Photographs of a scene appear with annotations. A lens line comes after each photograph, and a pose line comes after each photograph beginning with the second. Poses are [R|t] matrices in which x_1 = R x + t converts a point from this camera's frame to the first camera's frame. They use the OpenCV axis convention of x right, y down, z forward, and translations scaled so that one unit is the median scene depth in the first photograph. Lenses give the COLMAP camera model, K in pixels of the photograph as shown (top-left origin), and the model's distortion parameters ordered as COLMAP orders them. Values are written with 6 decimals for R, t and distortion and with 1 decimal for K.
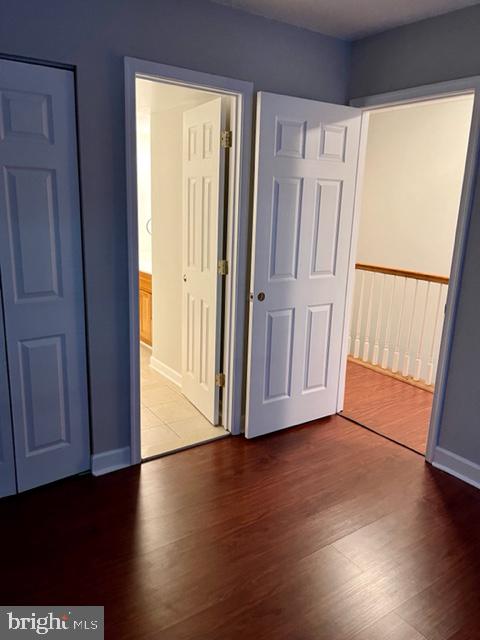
lens RADIAL K [[488.7, 0, 238.4], [0, 488.7, 319.7], [0, 0, 1]] dist [0.067105, -0.089998]
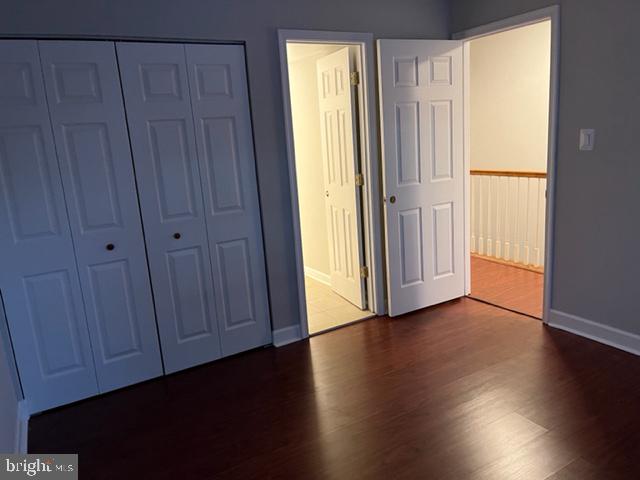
lens RADIAL K [[488.7, 0, 315.5], [0, 488.7, 236.9], [0, 0, 1]] dist [0.067105, -0.089998]
pose [[0.991313, -0.084378, -0.100894, -0.030166], [0.081641, 0.996181, -0.030963, 0.070426], [0.103121, 0.022457, 0.994415, -0.258698]]
